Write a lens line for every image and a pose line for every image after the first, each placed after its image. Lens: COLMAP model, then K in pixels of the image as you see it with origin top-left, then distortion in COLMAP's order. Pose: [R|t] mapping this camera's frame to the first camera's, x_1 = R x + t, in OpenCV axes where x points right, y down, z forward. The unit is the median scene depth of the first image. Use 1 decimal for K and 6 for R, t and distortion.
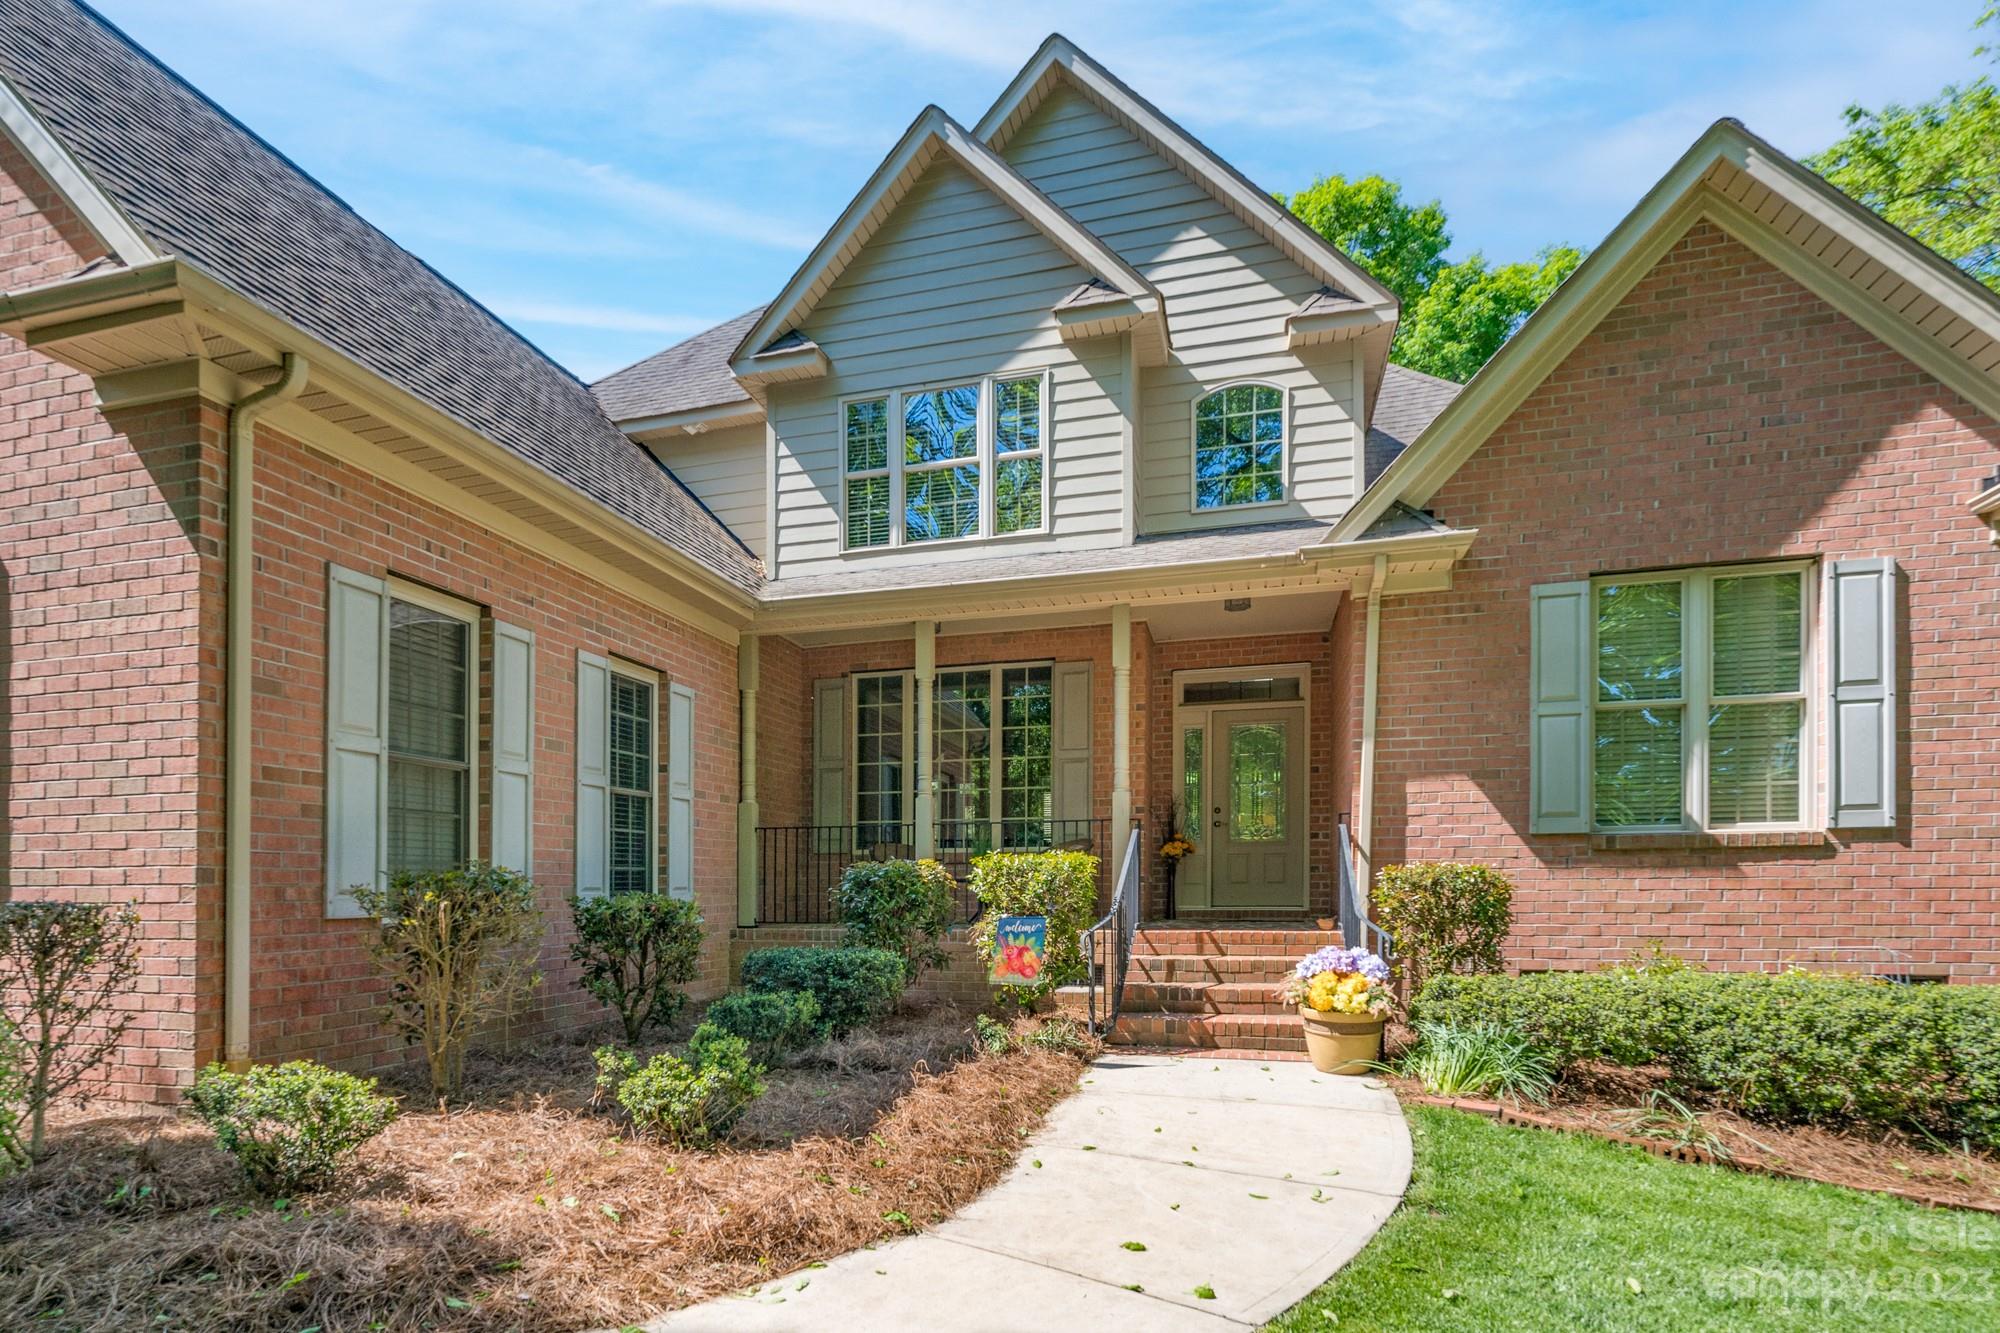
lens RADIAL K [[1011.5, 0, 954.8], [0, 1011.5, 894.6], [0, 0, 1]] dist [-0.001116, -0.000441]
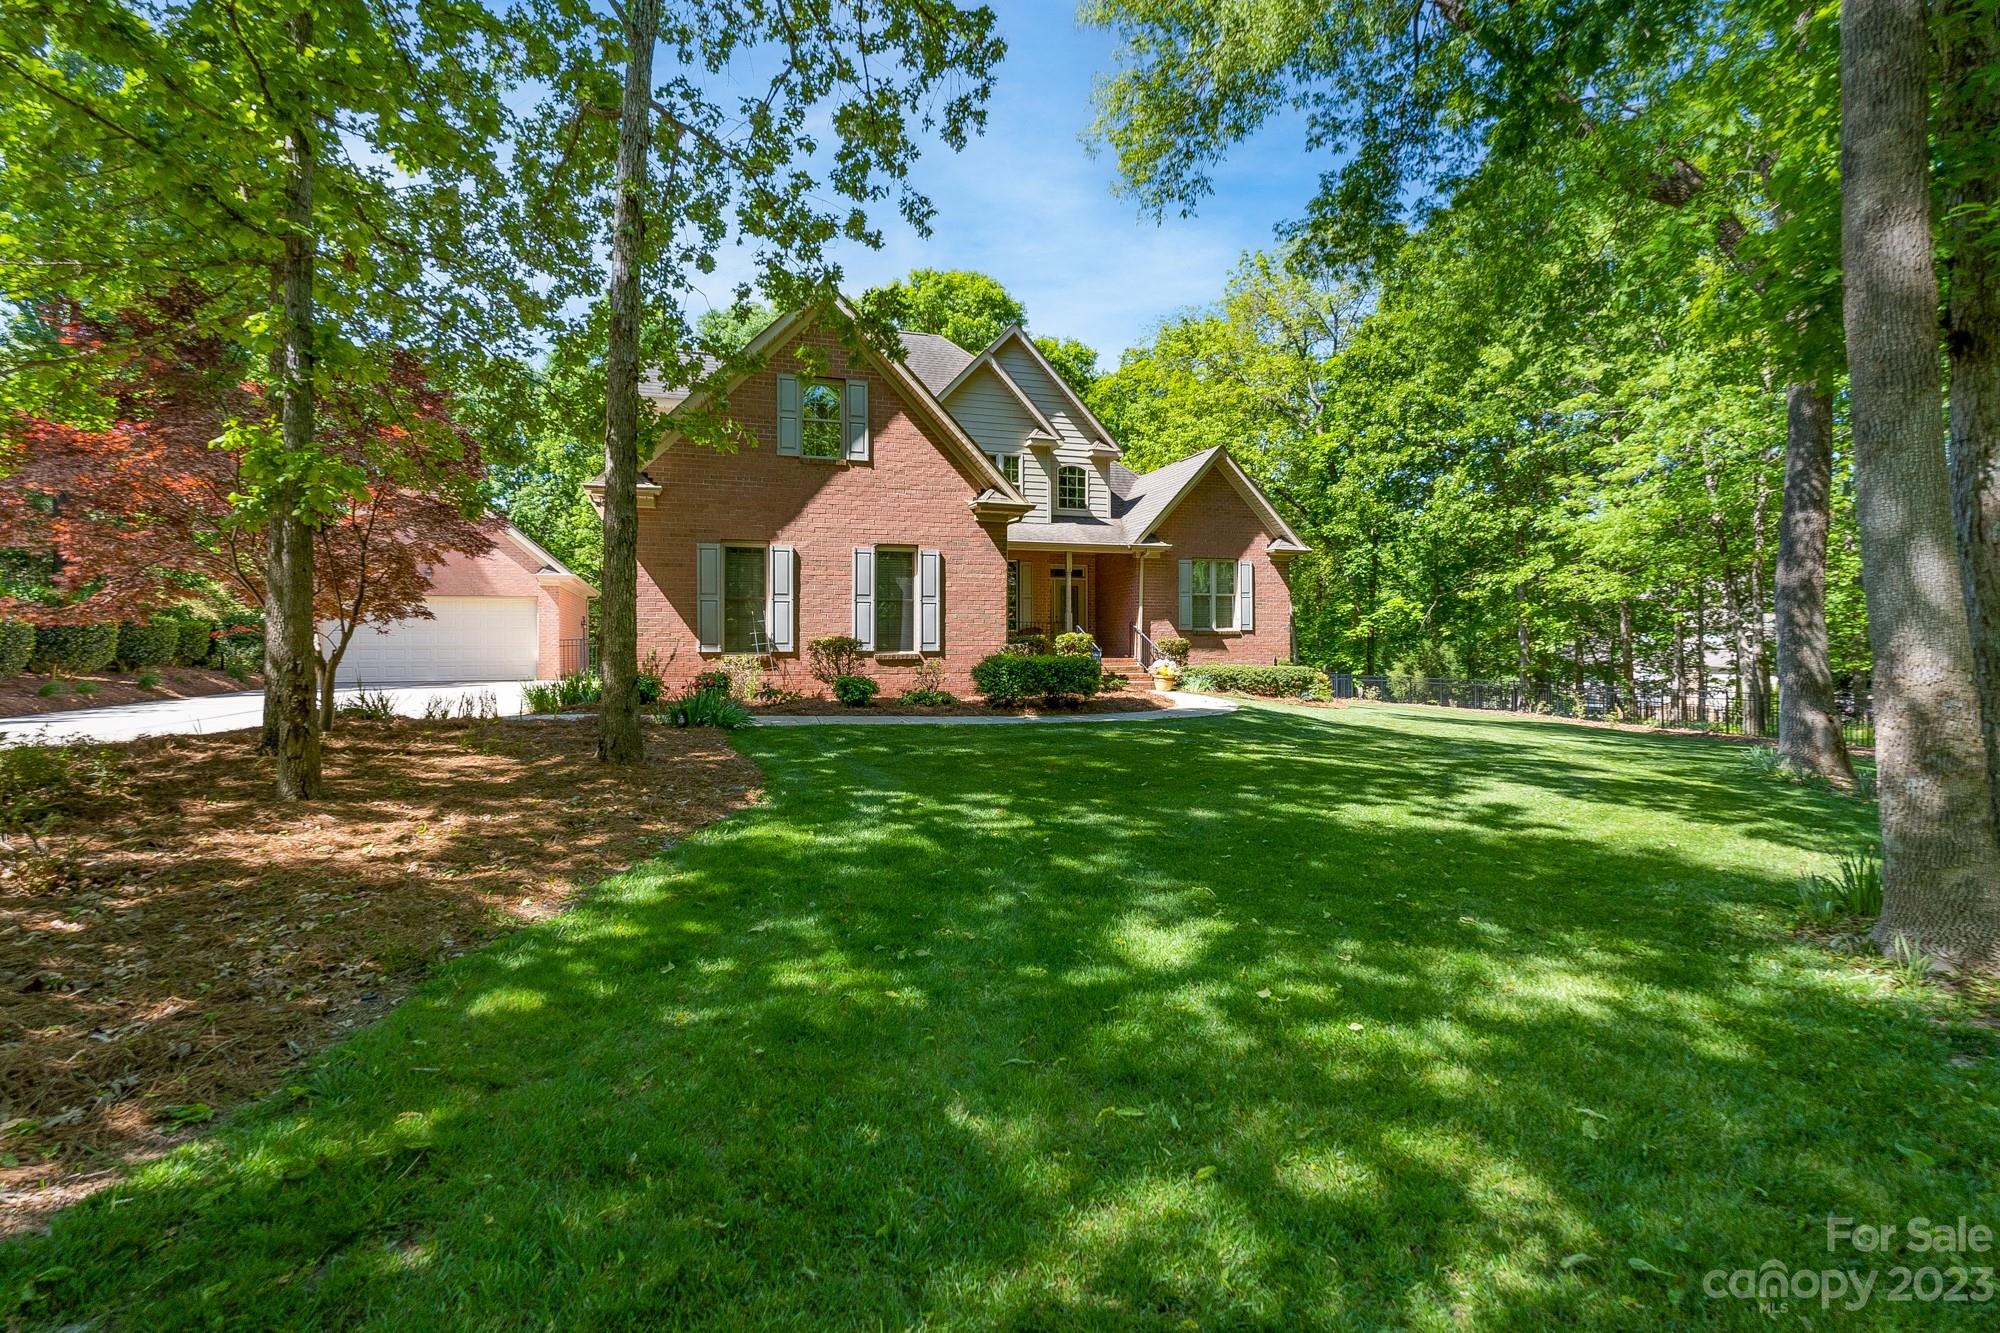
lens RADIAL K [[942.8, 0, 1000.8], [0, 942.8, 660.0], [0, 0, 1]] dist [-0.001298, -0.000272]
pose [[0.804772, -0.005947, 0.593554, -1.828097], [0.014825, 0.999839, -0.010083, 0.064127], [-0.593399, 0.016914, 0.804731, -1.230082]]
